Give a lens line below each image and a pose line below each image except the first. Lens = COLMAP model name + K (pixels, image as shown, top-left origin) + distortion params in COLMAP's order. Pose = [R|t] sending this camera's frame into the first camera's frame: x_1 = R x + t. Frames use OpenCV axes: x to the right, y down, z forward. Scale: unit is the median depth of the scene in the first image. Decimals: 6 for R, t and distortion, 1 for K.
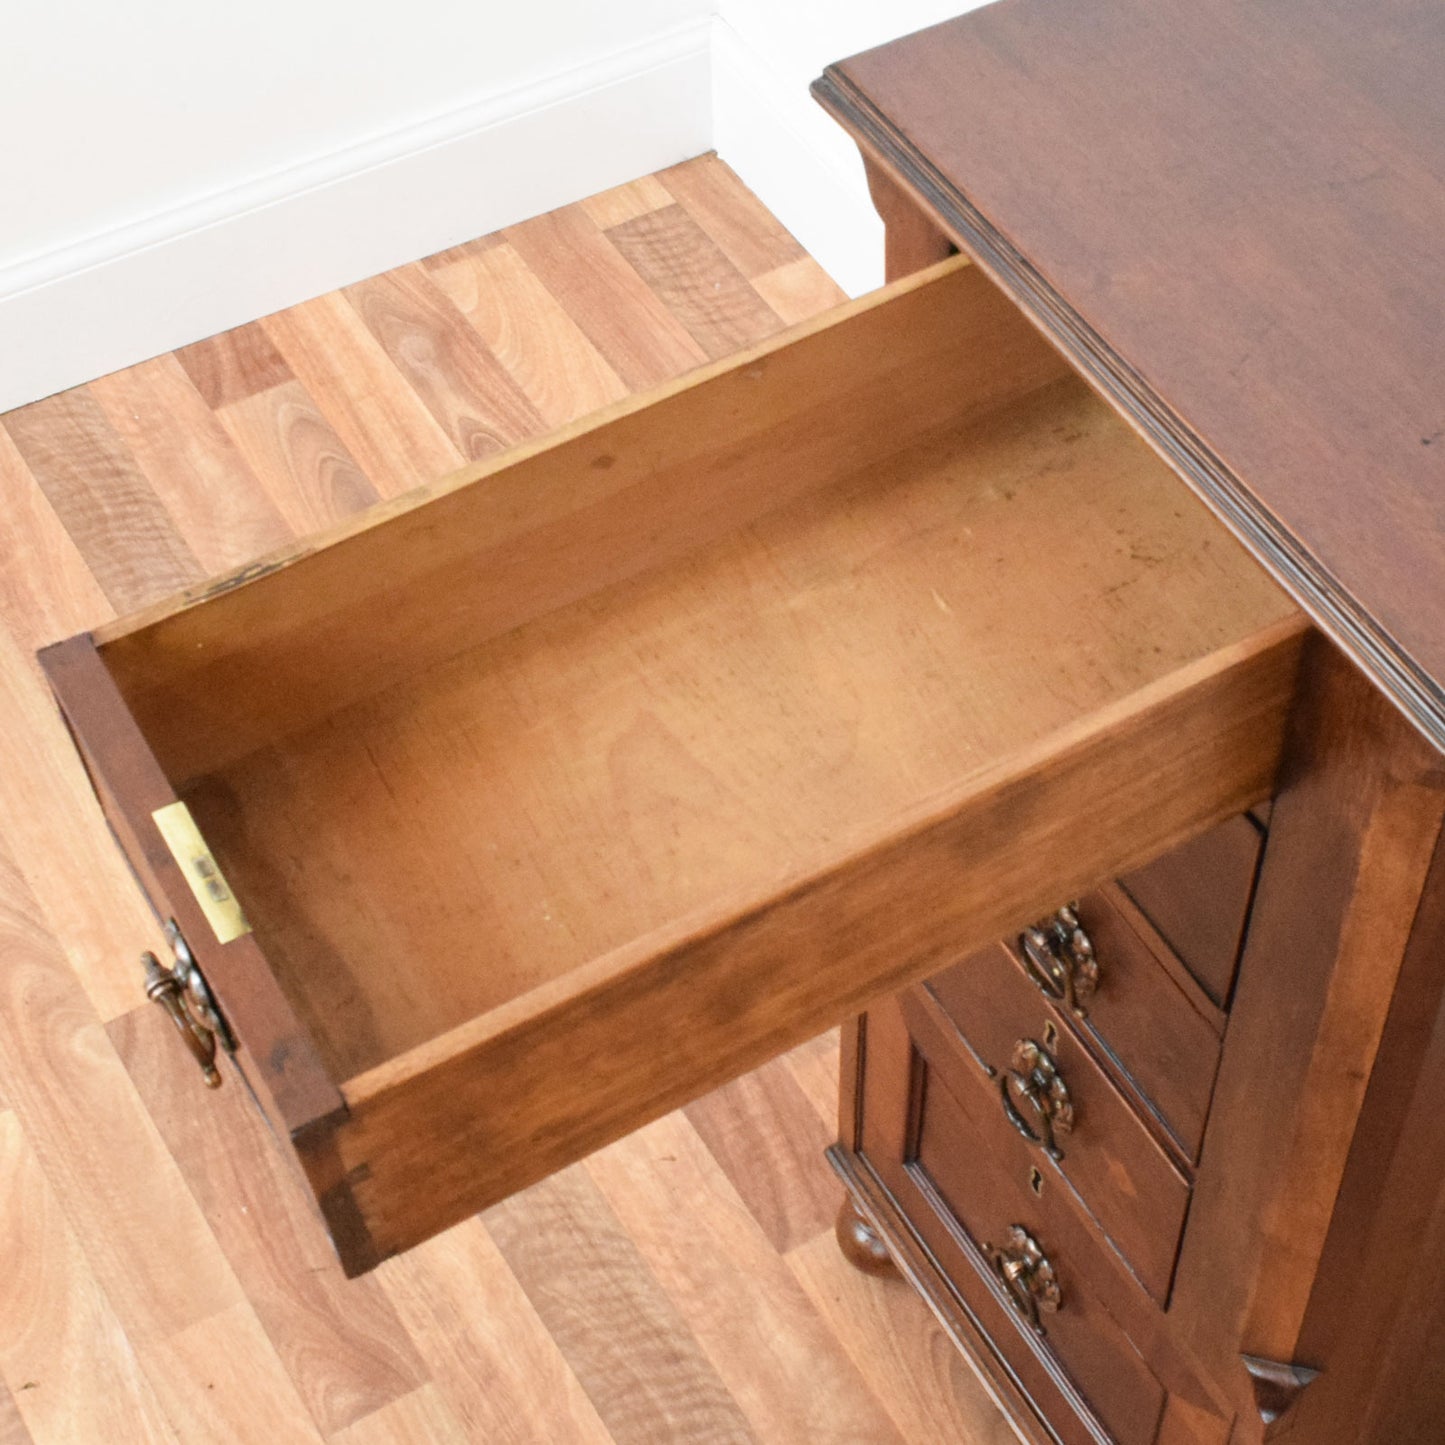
lens RADIAL K [[2819.4, 0, 898.0], [0, 2819.4, 697.7], [0, 0, 1]] dist [-0.006488, -0.078136]
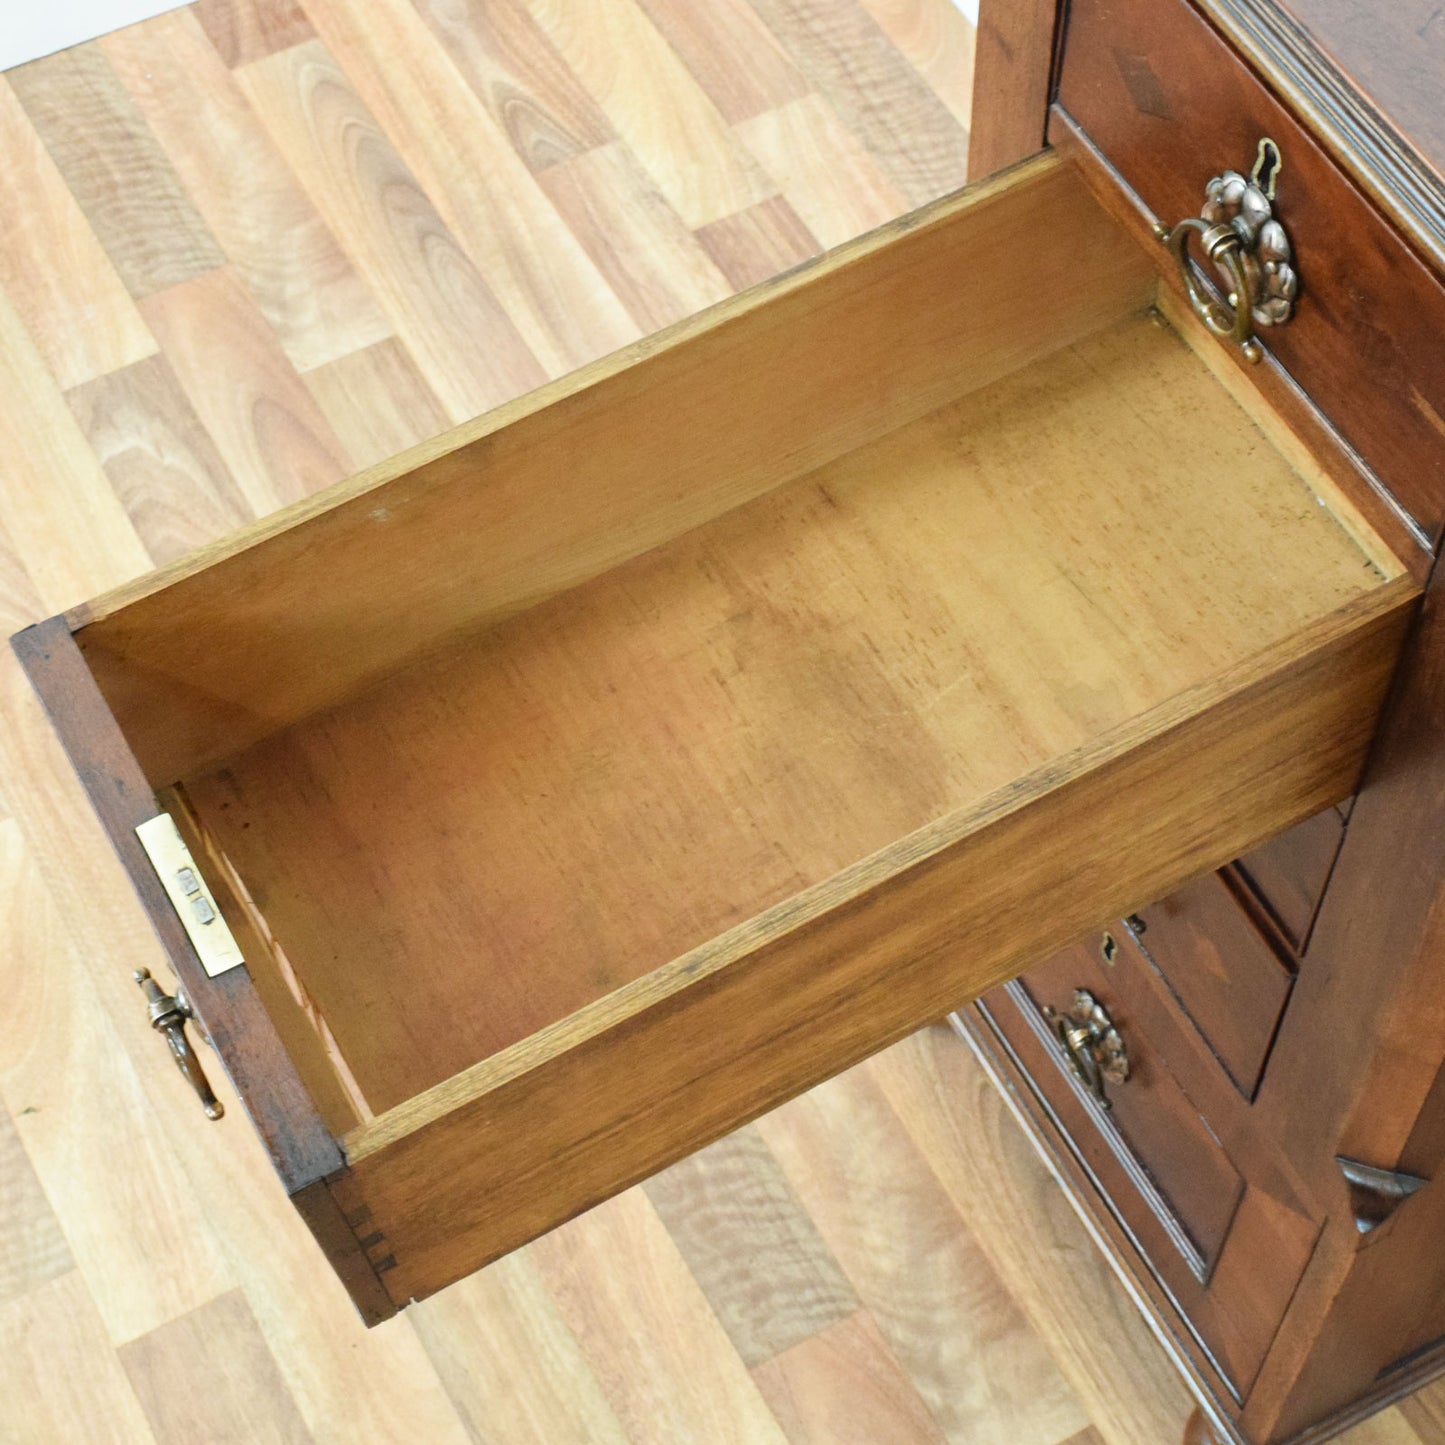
lens RADIAL K [[2754.2, 0, 820.7], [0, 2754.2, 738.9], [0, 0, 1]] dist [-0.021394, -0.037461]
pose [[0.998893, 0.028859, -0.037154, -0.010229], [-0.023815, 0.991268, 0.129696, -0.006570], [0.040572, -0.128667, 0.990858, 0.100547]]
